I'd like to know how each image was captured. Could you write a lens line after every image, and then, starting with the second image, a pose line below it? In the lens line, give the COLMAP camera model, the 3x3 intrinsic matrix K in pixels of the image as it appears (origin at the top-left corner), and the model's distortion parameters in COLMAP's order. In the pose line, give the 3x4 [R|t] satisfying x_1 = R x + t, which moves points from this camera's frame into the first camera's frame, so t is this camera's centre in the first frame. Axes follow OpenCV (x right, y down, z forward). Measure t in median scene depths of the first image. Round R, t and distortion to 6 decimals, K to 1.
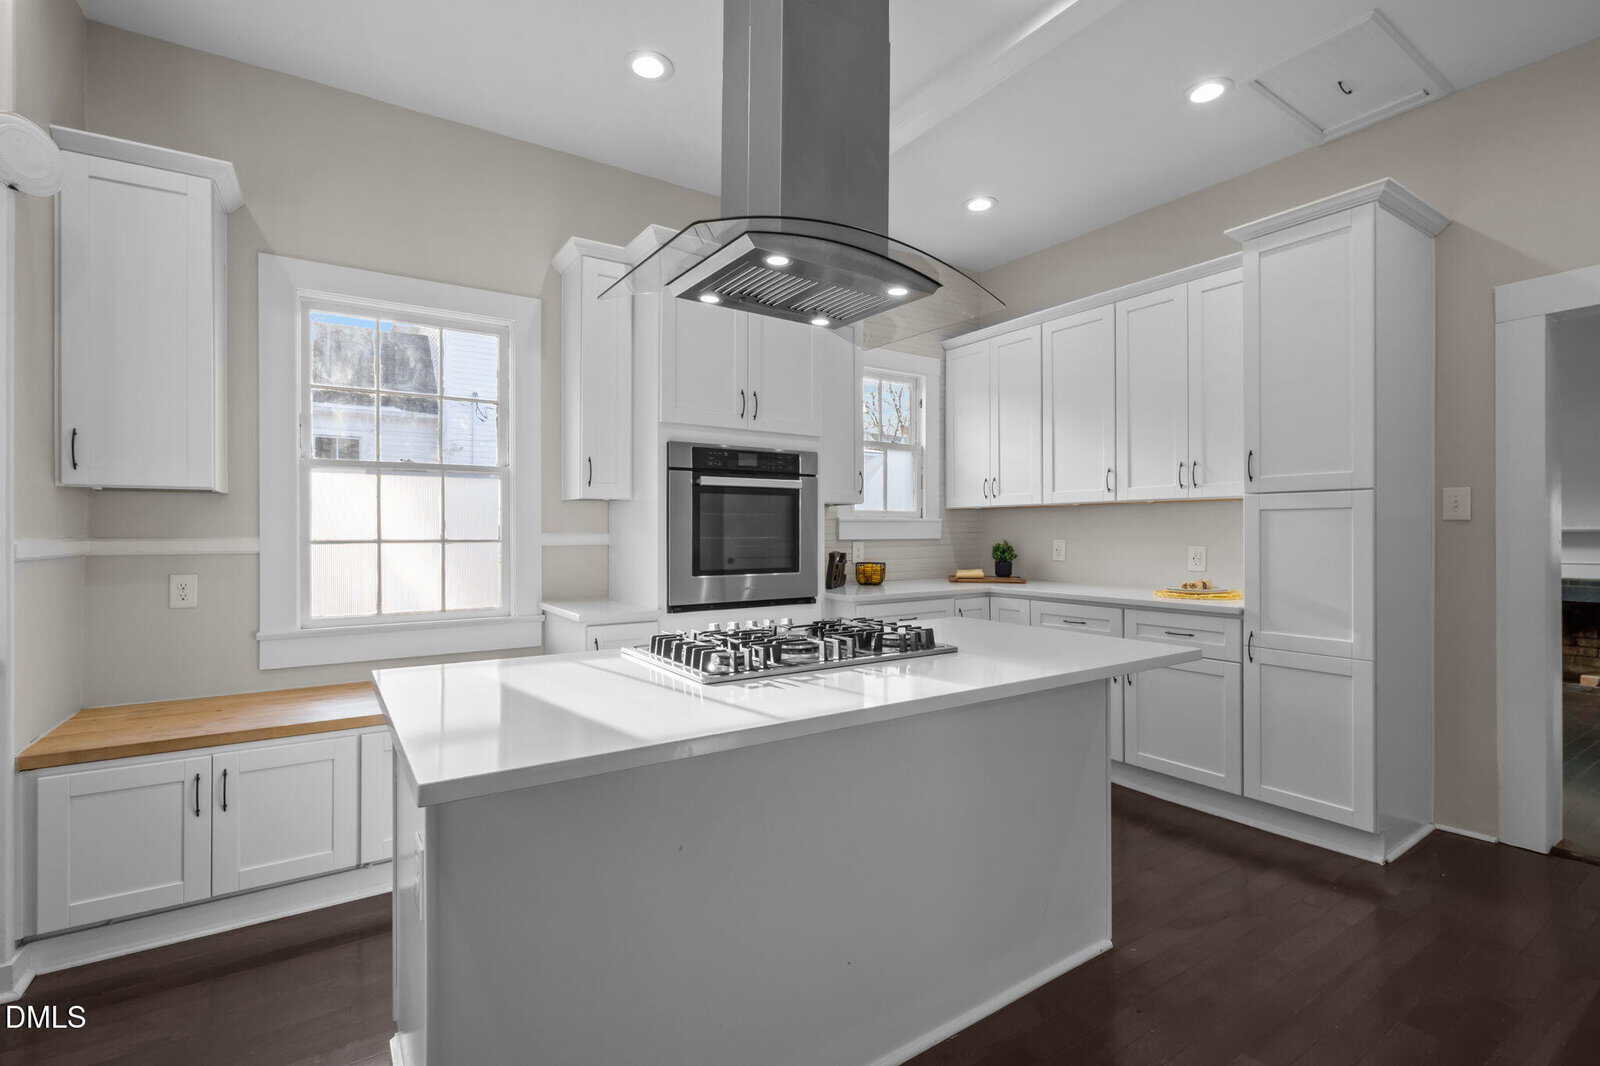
lens RADIAL K [[728.8, 0, 802.3], [0, 728.8, 530.9], [0, 0, 1]] dist [-0.000995, -0.000492]
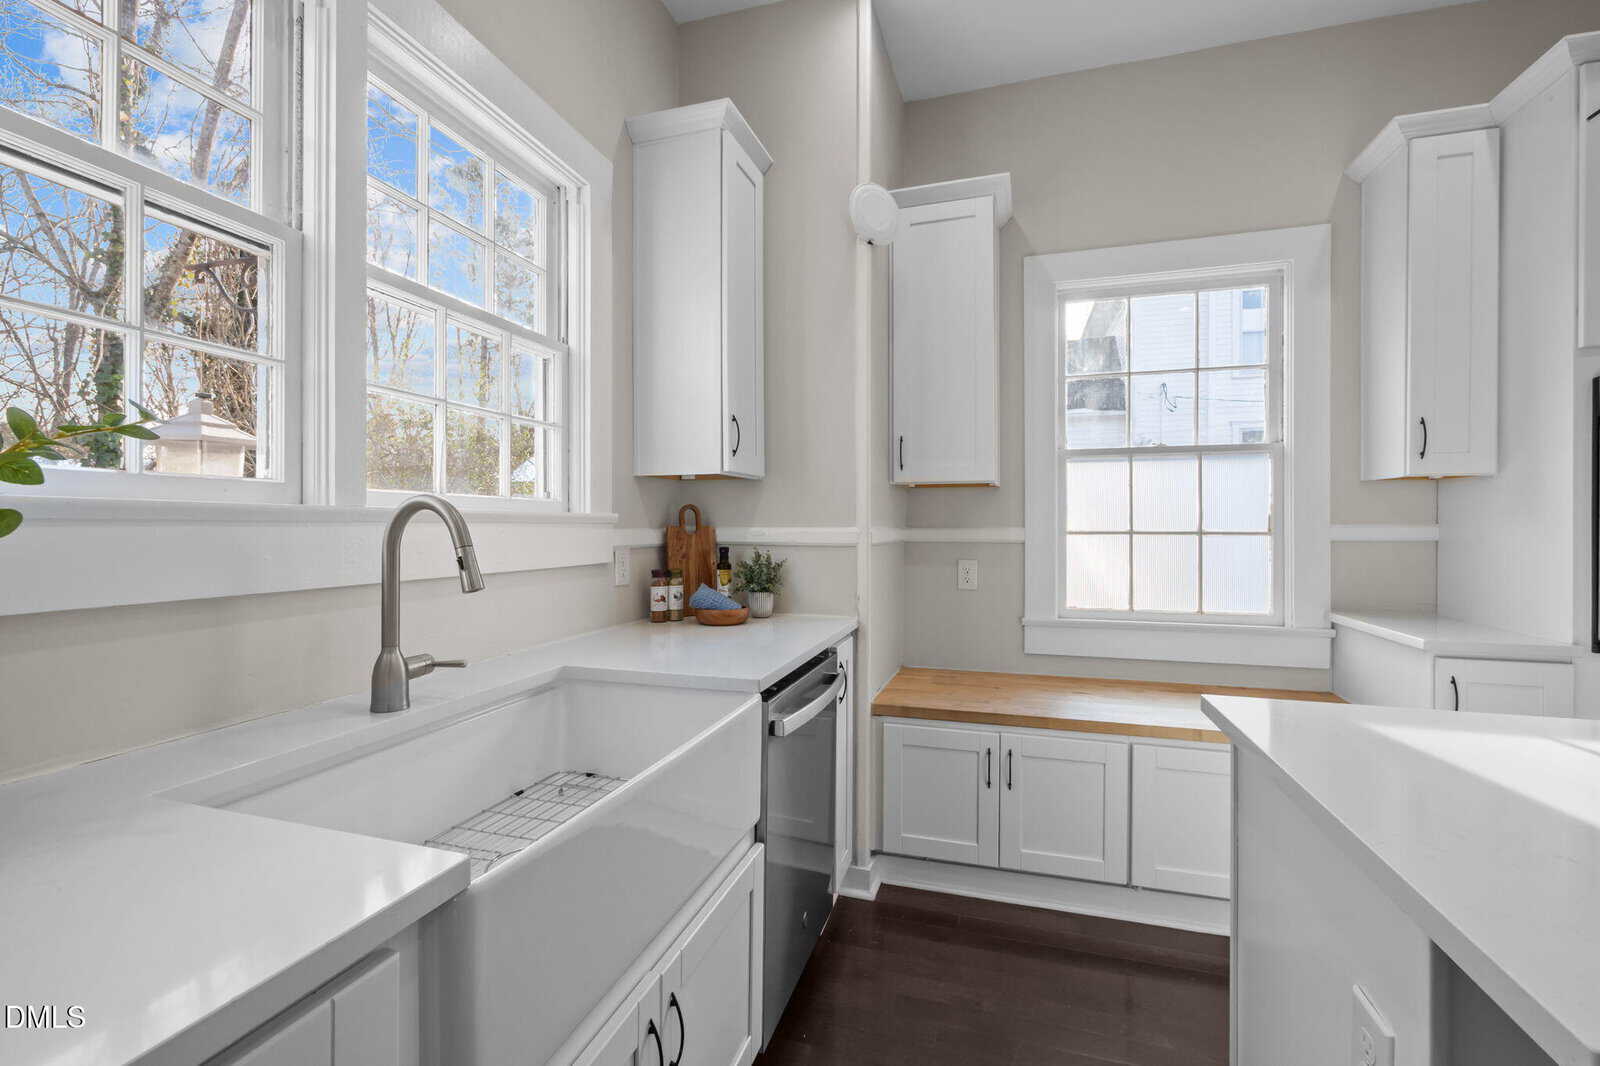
lens RADIAL K [[698.4, 0, 799.4], [0, 698.4, 529.6], [0, 0, 1]] dist [-0.000692, 0.000477]
pose [[0.632902, 0.007529, -0.774195, -0.156975], [-0.001029, 0.999960, 0.008883, 0.003144], [0.774231, -0.004826, 0.632885, 0.100308]]
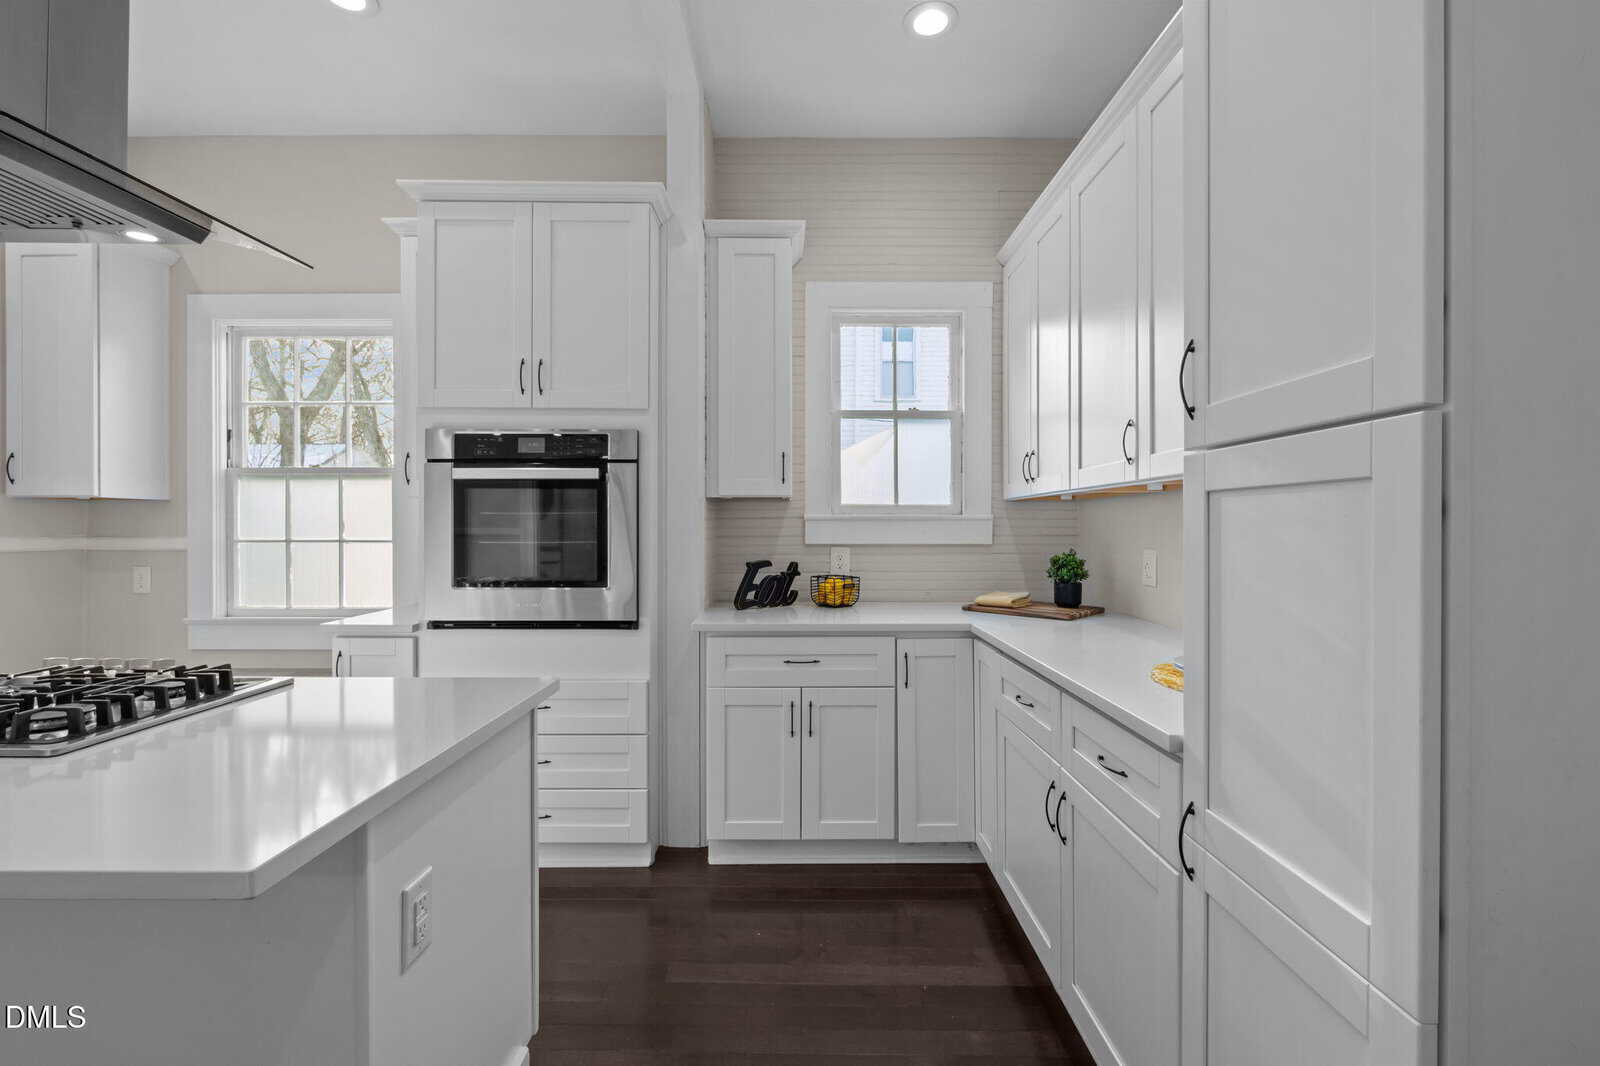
lens RADIAL K [[698.4, 0, 799.4], [0, 698.4, 529.6], [0, 0, 1]] dist [-0.000692, 0.000477]
pose [[0.831224, 0.004248, -0.555922, 0.644424], [-0.002086, 0.999988, 0.004523, -0.009311], [0.555934, -0.002600, 0.831222, 0.563298]]
